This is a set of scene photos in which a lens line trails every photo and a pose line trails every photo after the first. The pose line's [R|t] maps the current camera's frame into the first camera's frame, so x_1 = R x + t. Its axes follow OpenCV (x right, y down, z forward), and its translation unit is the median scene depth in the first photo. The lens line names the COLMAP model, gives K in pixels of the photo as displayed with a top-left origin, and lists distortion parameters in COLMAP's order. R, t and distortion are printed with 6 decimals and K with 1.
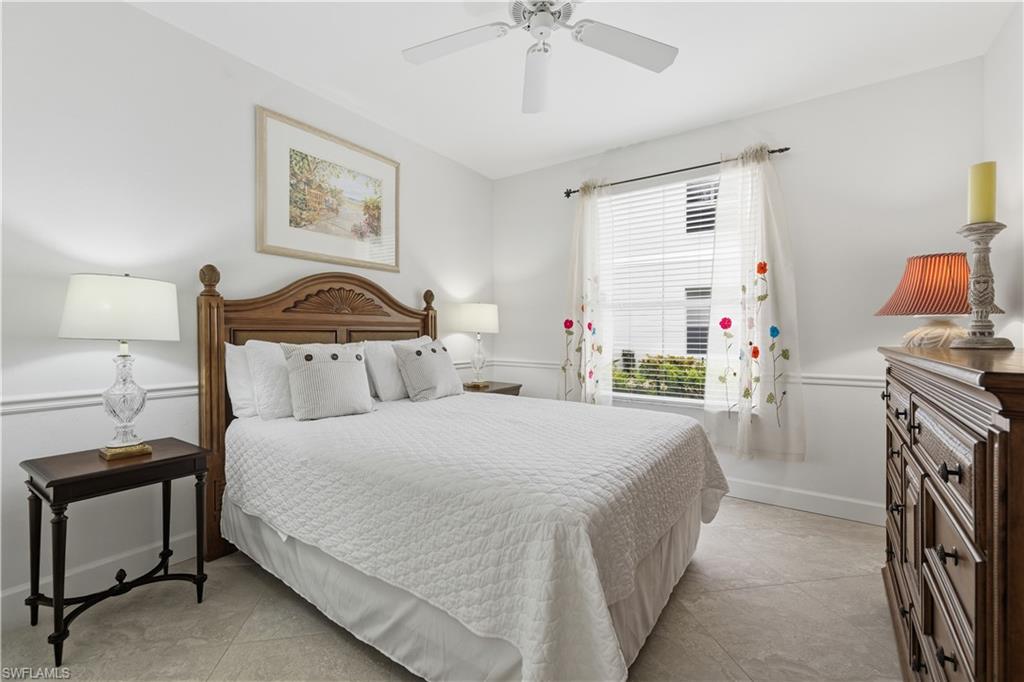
lens RADIAL K [[449.9, 0, 518.9], [0, 449.9, 339.0], [0, 0, 1]] dist [0.000828, -0.000351]
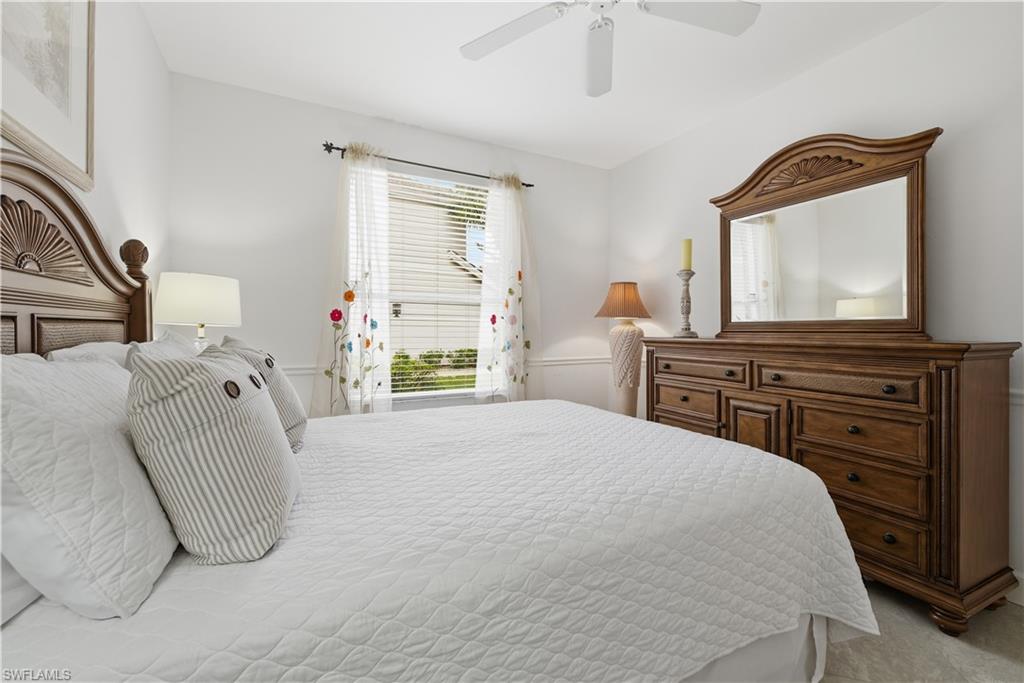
lens RADIAL K [[430.2, 0, 508.9], [0, 430.2, 333.7], [0, 0, 1]] dist [0.015355, -0.000397]
pose [[0.458801, -0.009518, 0.888488, -0.507655], [0.006669, 0.999951, 0.007268, -0.006190], [-0.888514, 0.002591, 0.458842, 0.464238]]
